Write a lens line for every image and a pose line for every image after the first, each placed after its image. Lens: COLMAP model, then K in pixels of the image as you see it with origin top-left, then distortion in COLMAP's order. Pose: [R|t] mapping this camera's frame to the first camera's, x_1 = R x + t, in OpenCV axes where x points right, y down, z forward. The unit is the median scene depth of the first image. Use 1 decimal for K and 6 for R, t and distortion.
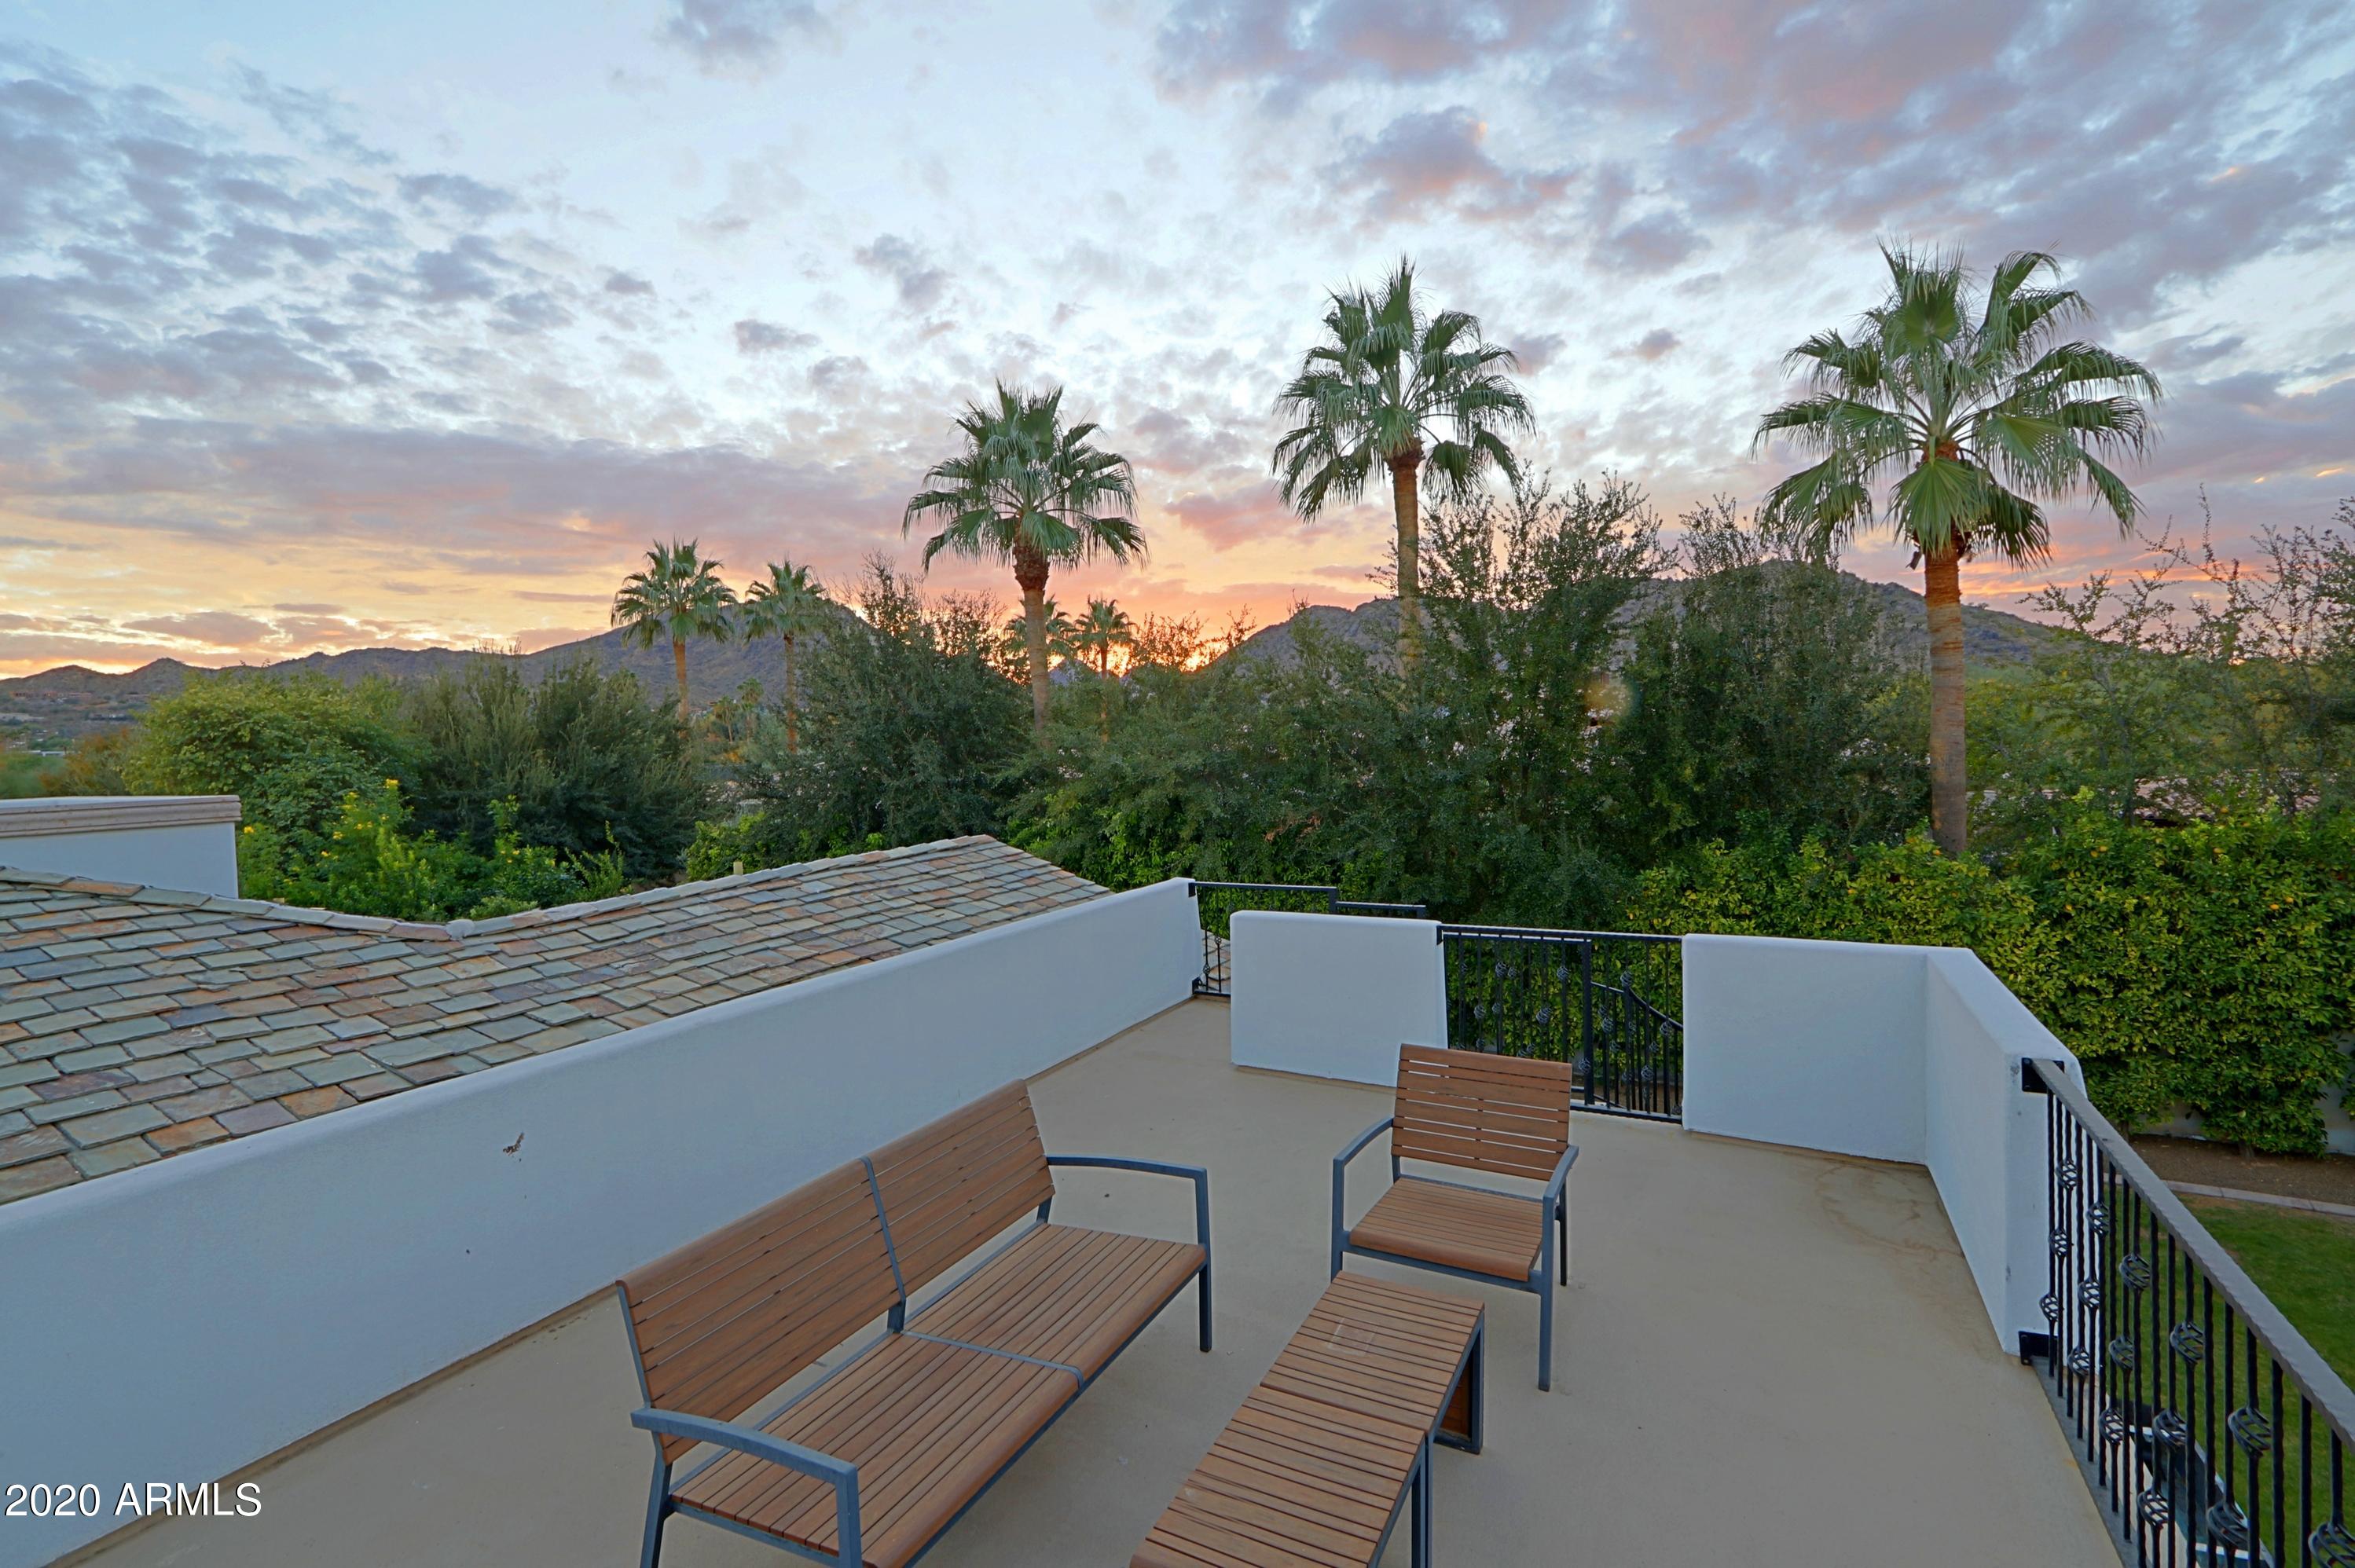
lens RADIAL K [[1098.3, 0, 1170.3], [0, 1098.3, 756.2], [0, 0, 1]] dist [-0.024077, 0.006450]
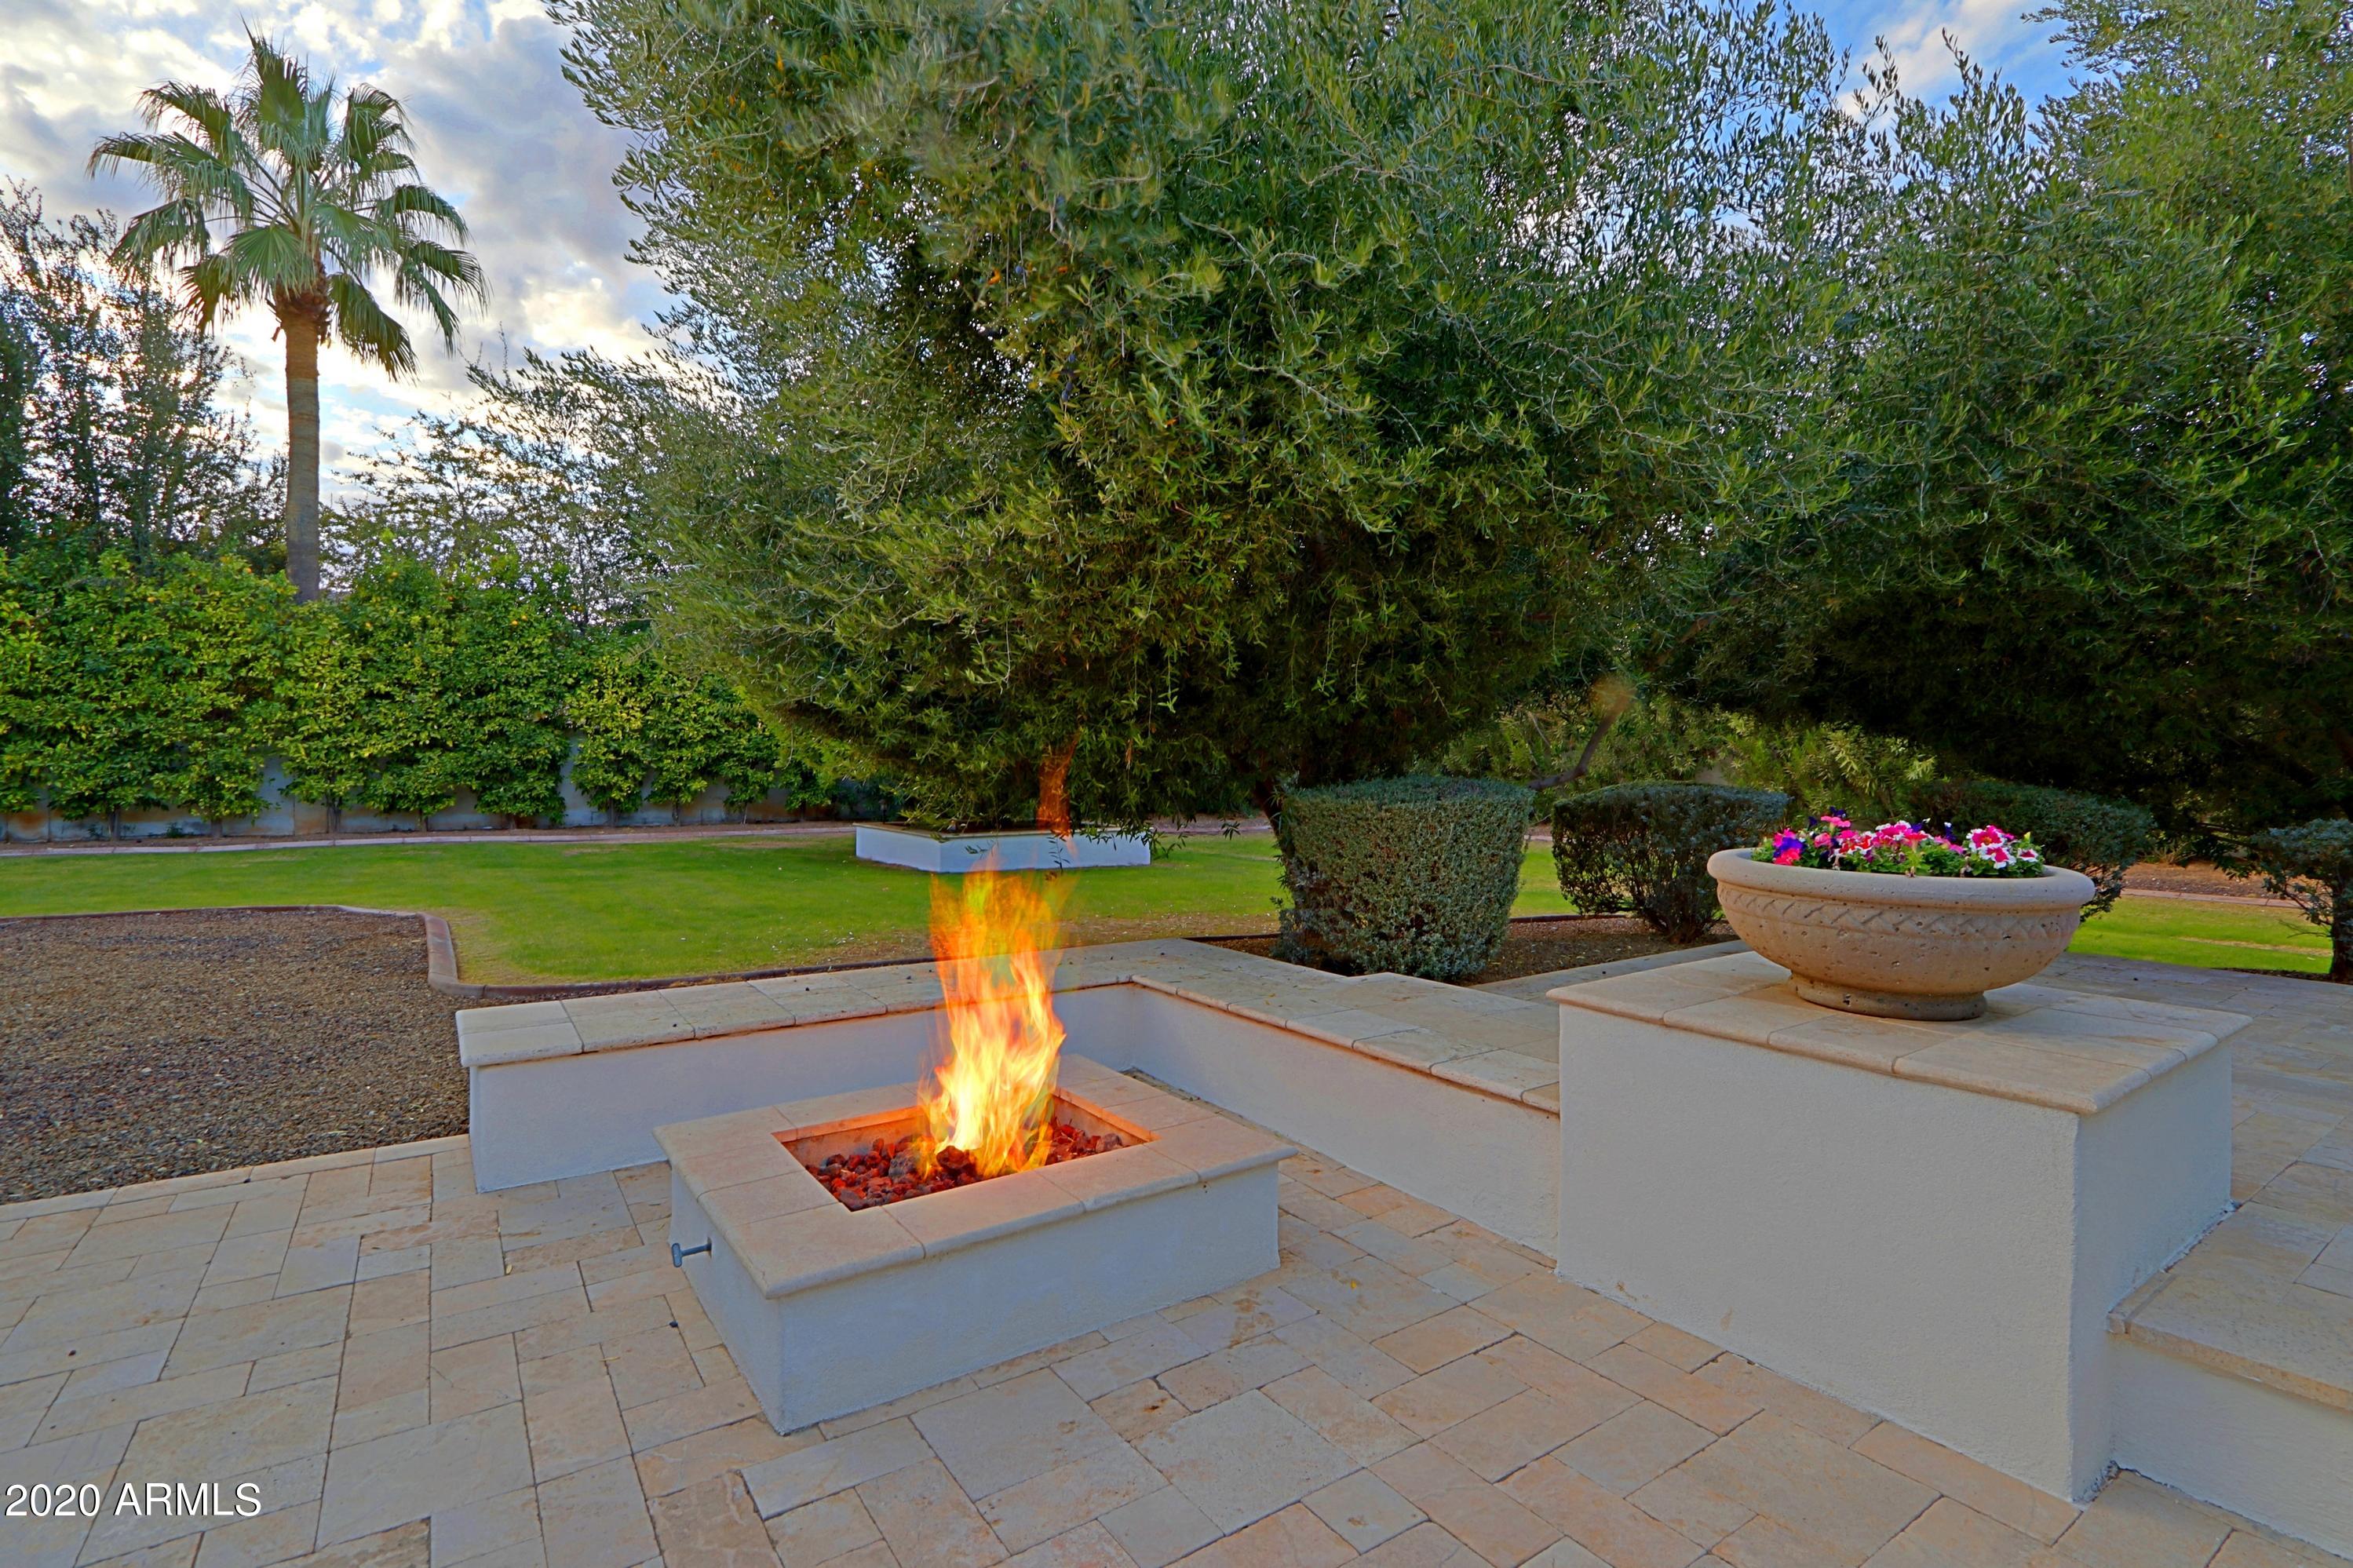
lens RADIAL K [[1096.5, 0, 1150.7], [0, 1096.5, 746.2], [0, 0, 1]] dist [-0.001802, 0.000539]
pose [[0.478172, 0.043076, 0.877209, 0.197975], [0.001887, 0.998744, -0.050072, 0.336232], [-0.878264, 0.025598, 0.477490, -0.316450]]
